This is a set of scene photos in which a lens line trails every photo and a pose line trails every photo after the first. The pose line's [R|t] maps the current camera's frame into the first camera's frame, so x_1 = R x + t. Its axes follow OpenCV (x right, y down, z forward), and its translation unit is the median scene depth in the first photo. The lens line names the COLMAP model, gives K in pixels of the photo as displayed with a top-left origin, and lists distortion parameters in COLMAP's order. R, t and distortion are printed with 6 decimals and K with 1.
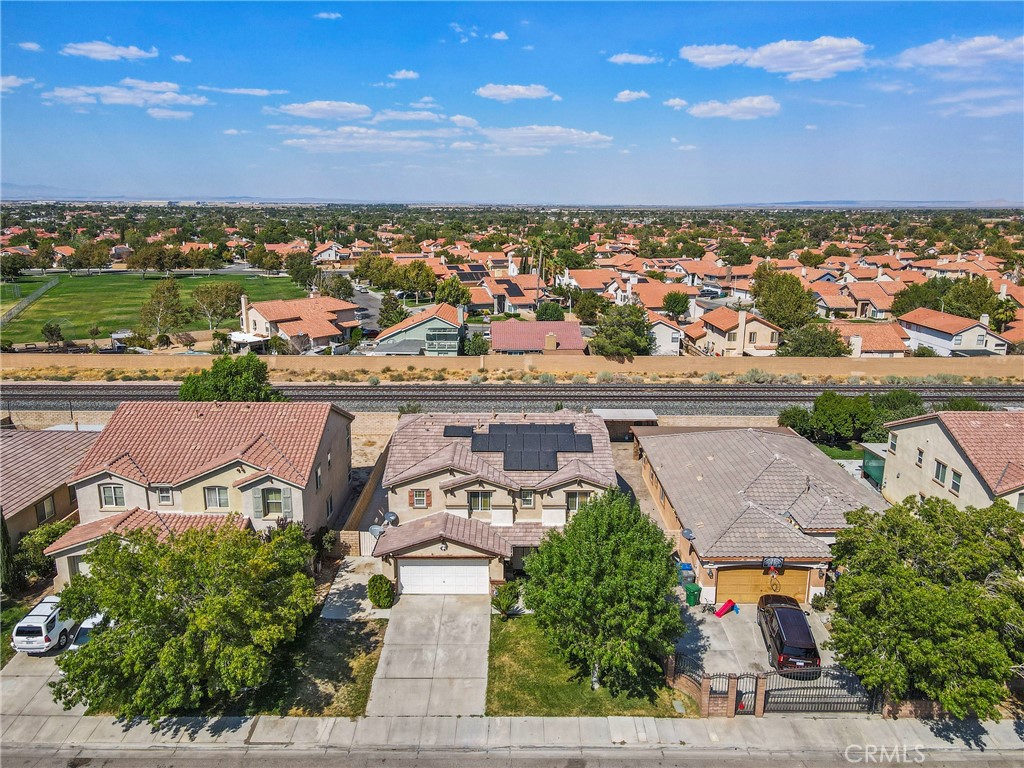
lens RADIAL K [[762.6, 0, 525.2], [0, 762.6, 380.4], [0, 0, 1]] dist [0.003355, 0.014379]
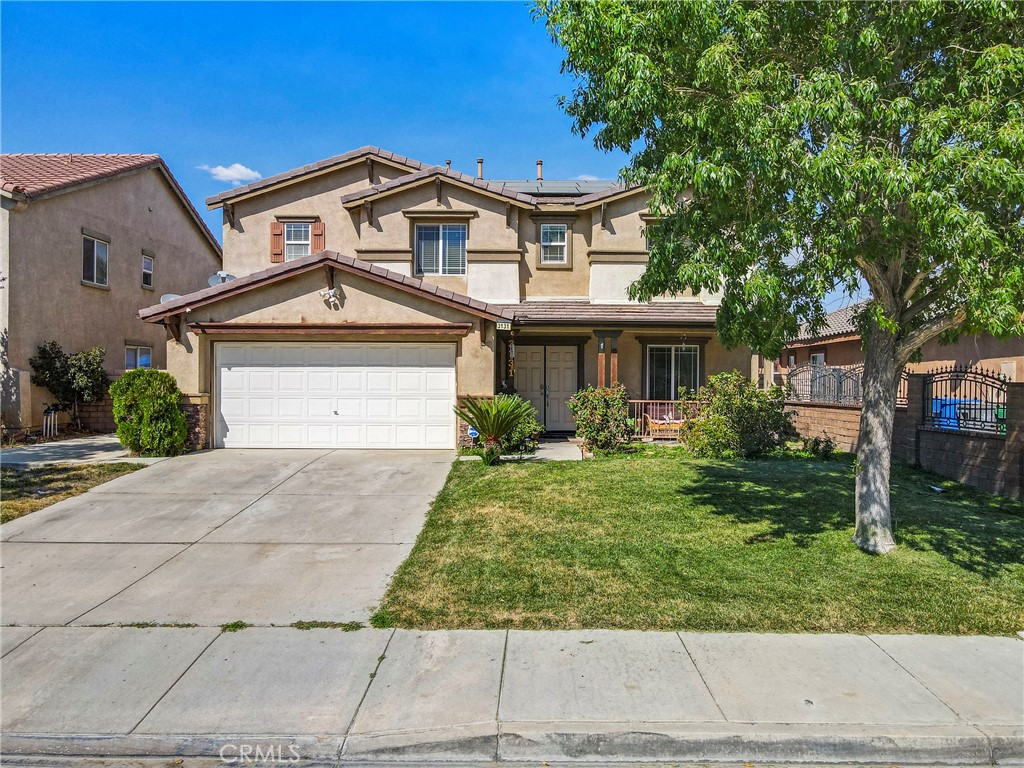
lens RADIAL K [[762.6, 0, 525.2], [0, 762.6, 380.4], [0, 0, 1]] dist [0.003355, 0.014379]
pose [[0.999963, -0.002629, -0.008221, -0.009767], [0.000812, 0.976916, -0.213624, 0.328986], [0.008593, 0.213610, 0.976881, 0.626348]]
